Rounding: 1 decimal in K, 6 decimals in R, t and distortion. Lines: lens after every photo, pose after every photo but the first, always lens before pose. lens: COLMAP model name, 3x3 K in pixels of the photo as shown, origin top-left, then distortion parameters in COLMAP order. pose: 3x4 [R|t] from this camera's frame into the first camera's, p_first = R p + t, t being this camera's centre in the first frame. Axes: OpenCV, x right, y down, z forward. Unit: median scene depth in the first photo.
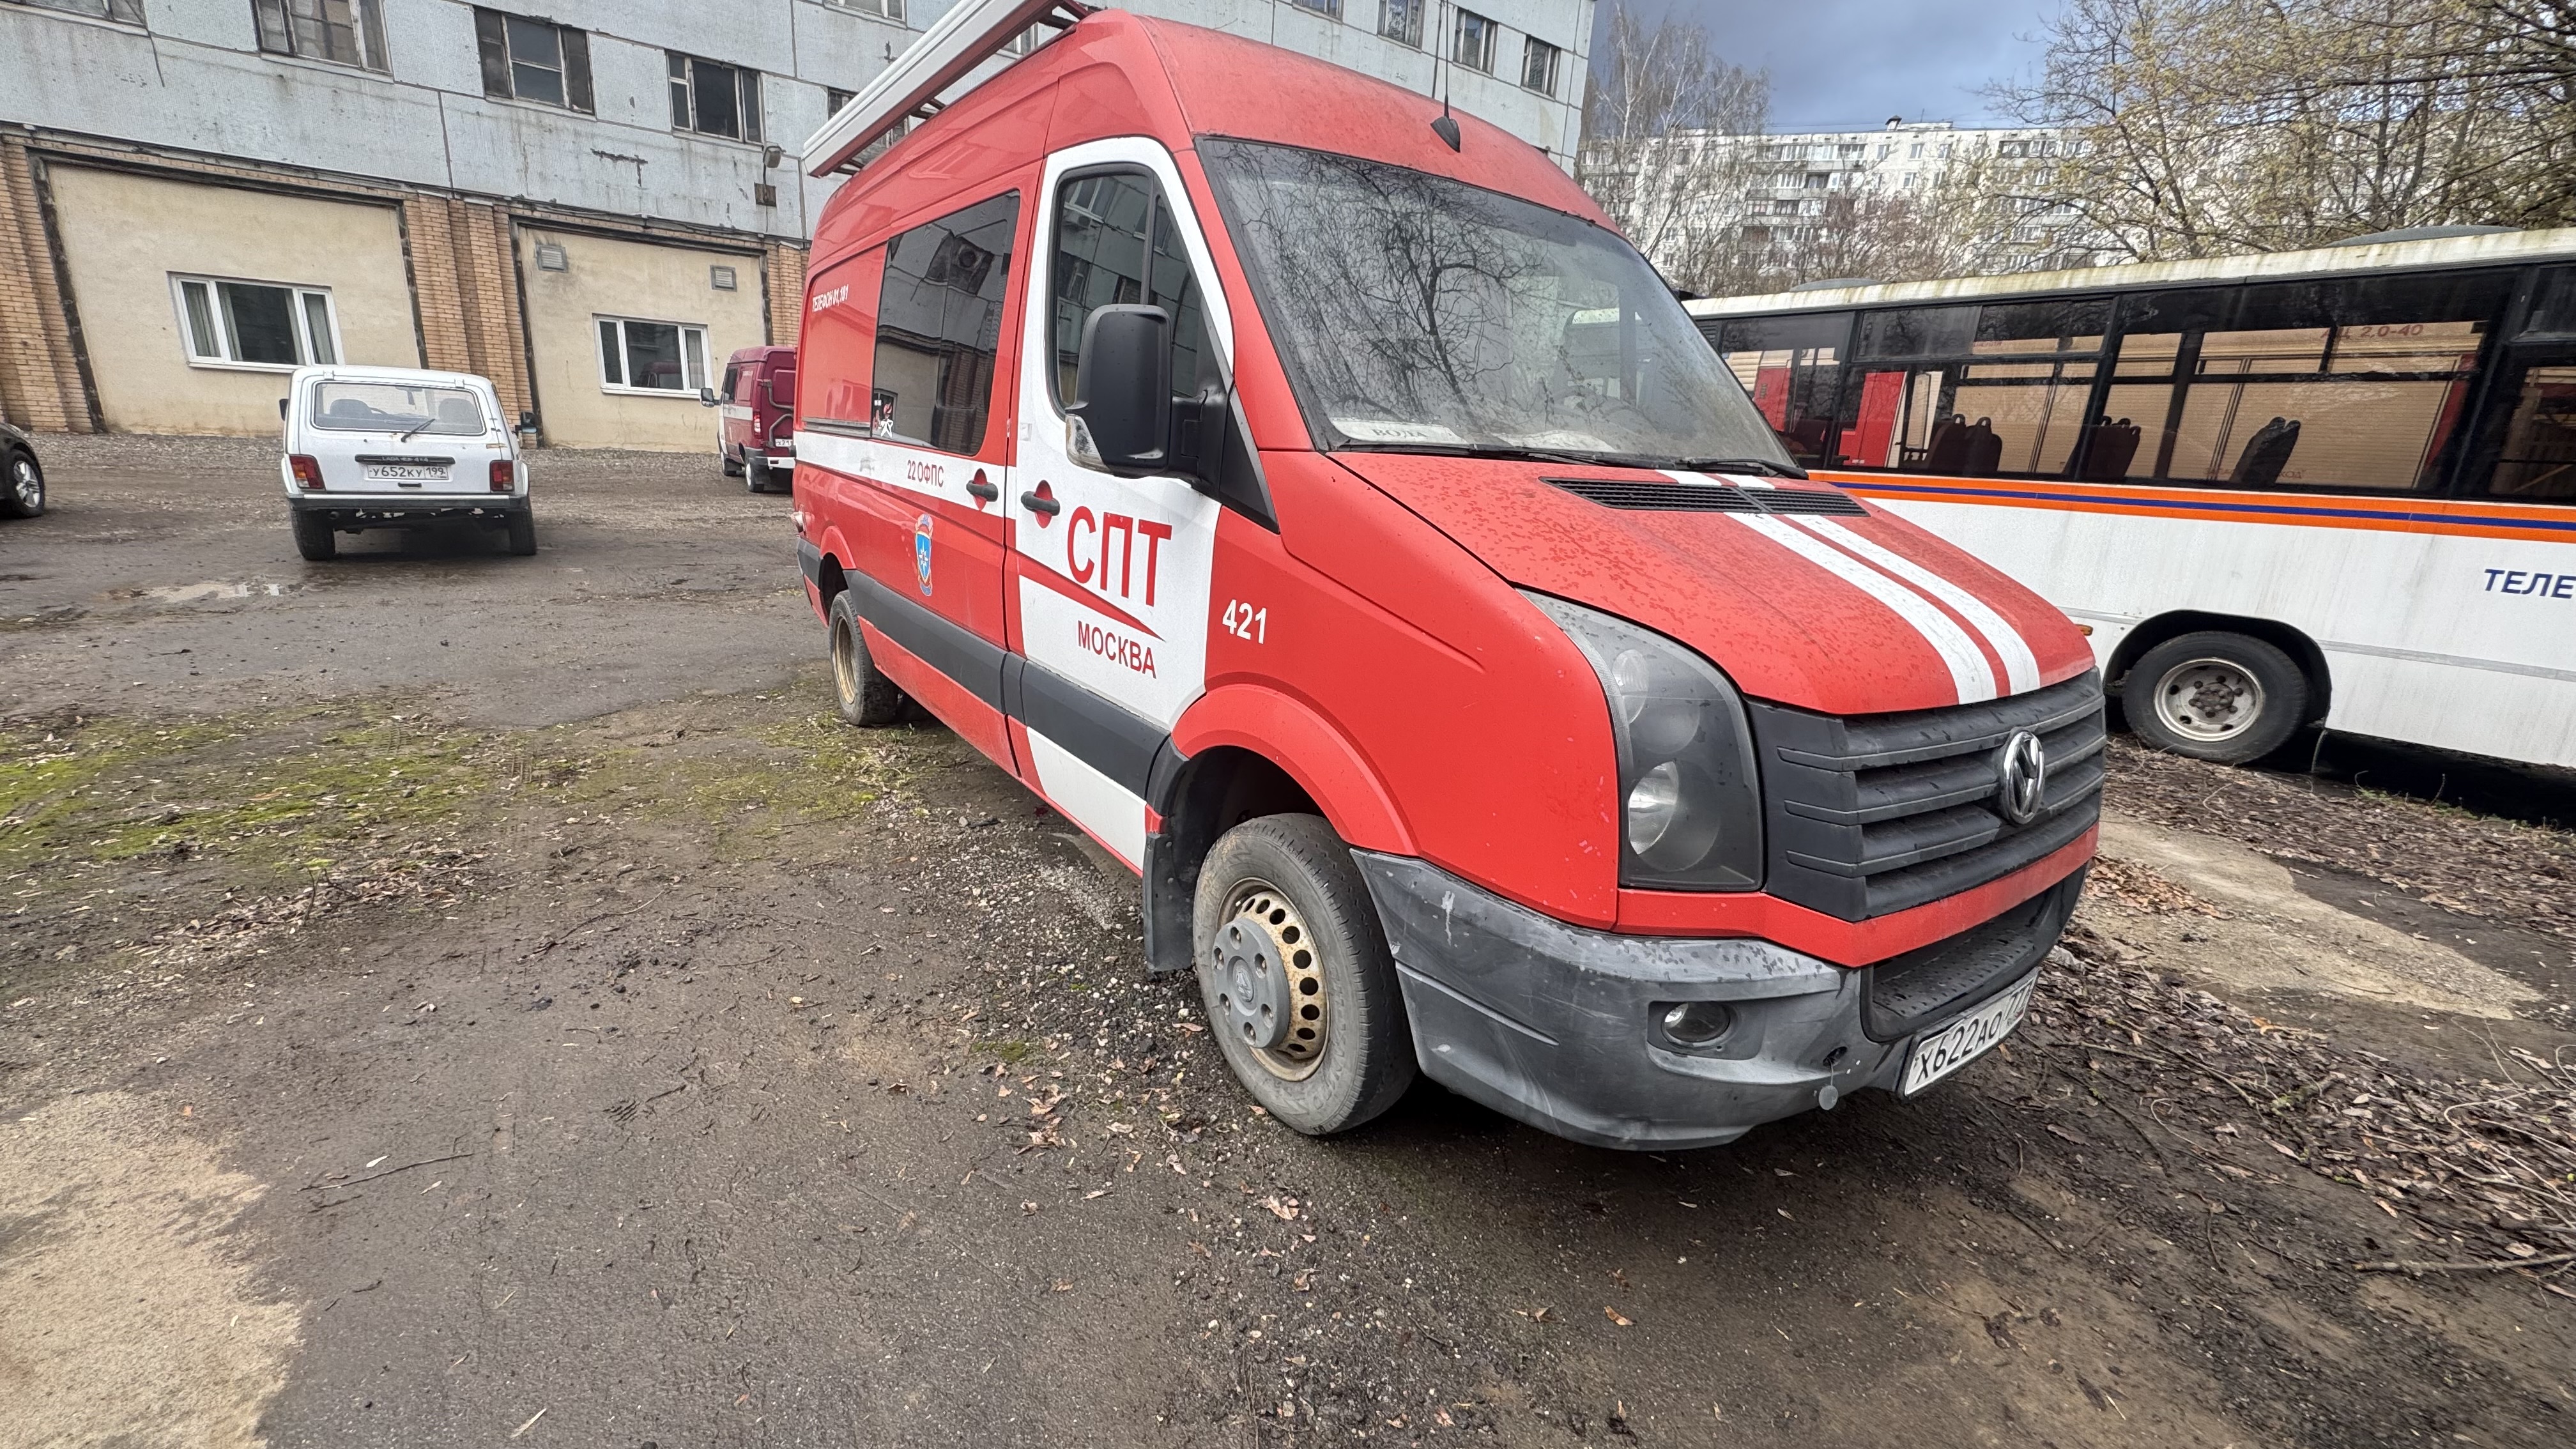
lens RADIAL K [[1010.6, 0, 1291.8], [0, 1010.6, 715.8], [0, 0, 1]] dist [-0.002192, -0.000245]
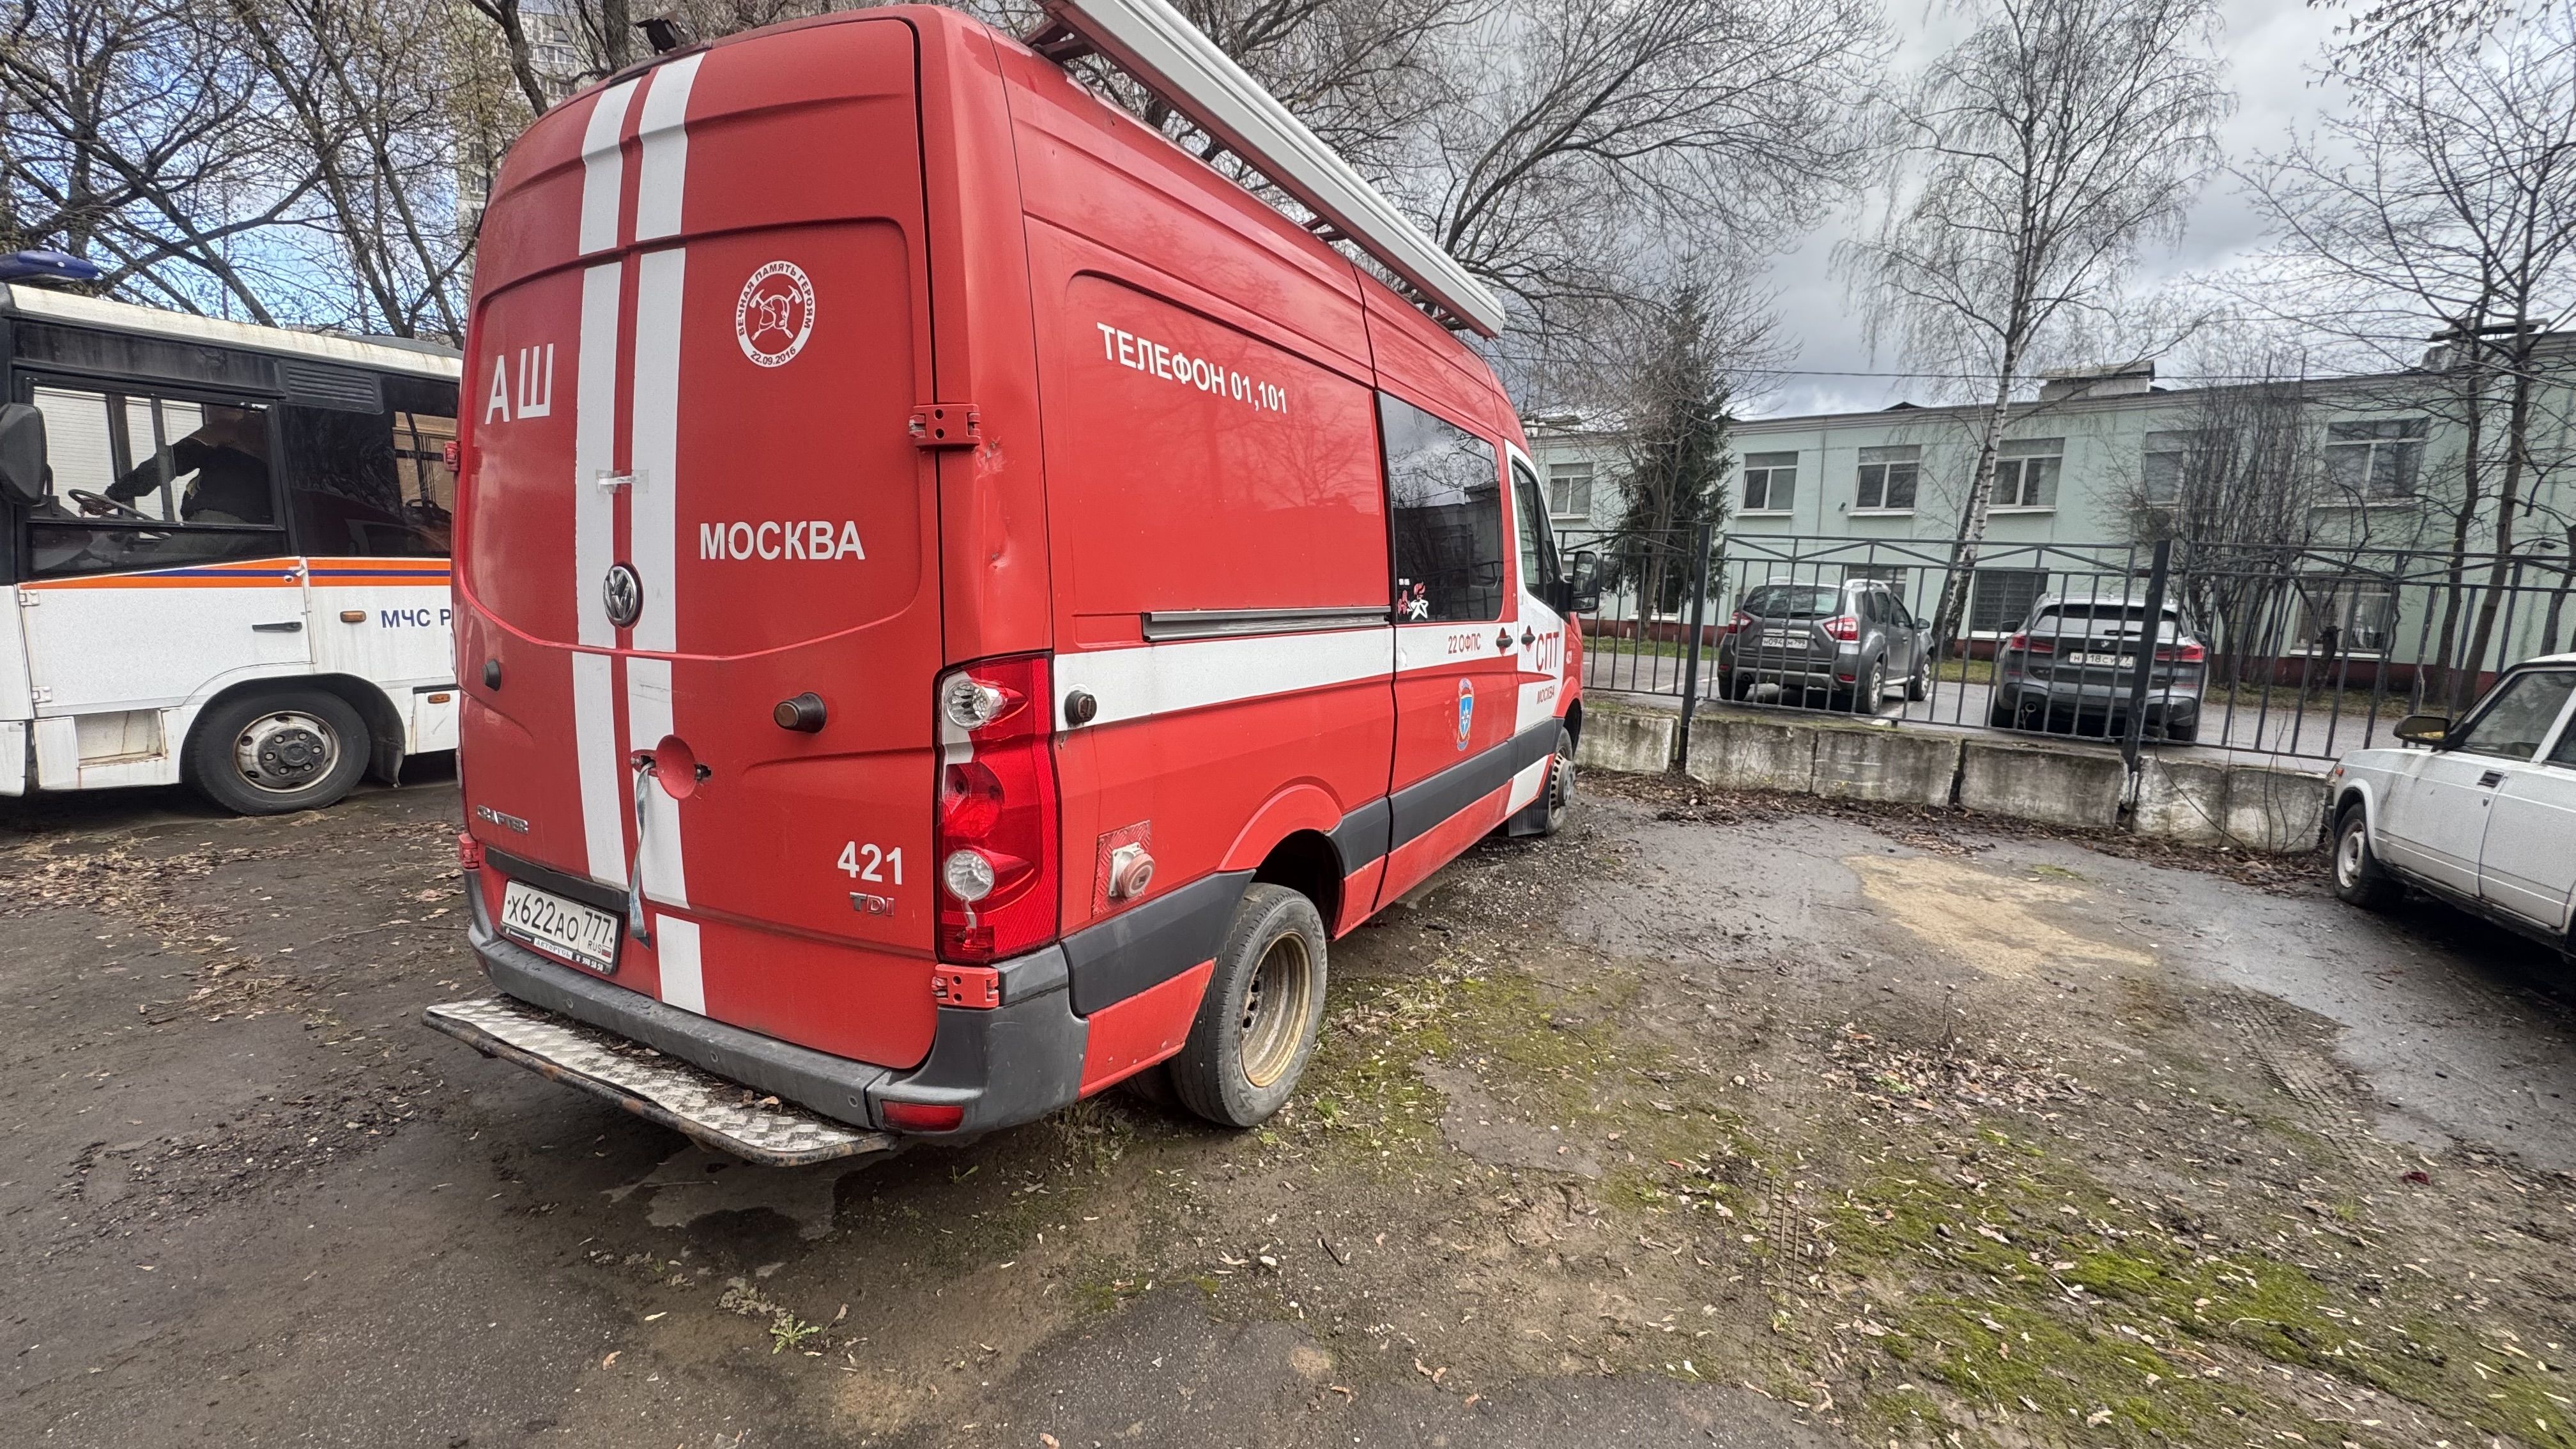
lens RADIAL K [[1017.9, 0, 1288.0], [0, 1017.9, 724.5], [0, 0, 1]] dist [-0.004022, 0.000568]
pose [[-0.446344, -0.189794, 0.874503, -1.821819], [0.184557, 0.936716, 0.297494, -0.749455], [-0.875623, 0.294180, -0.383069, 2.318028]]
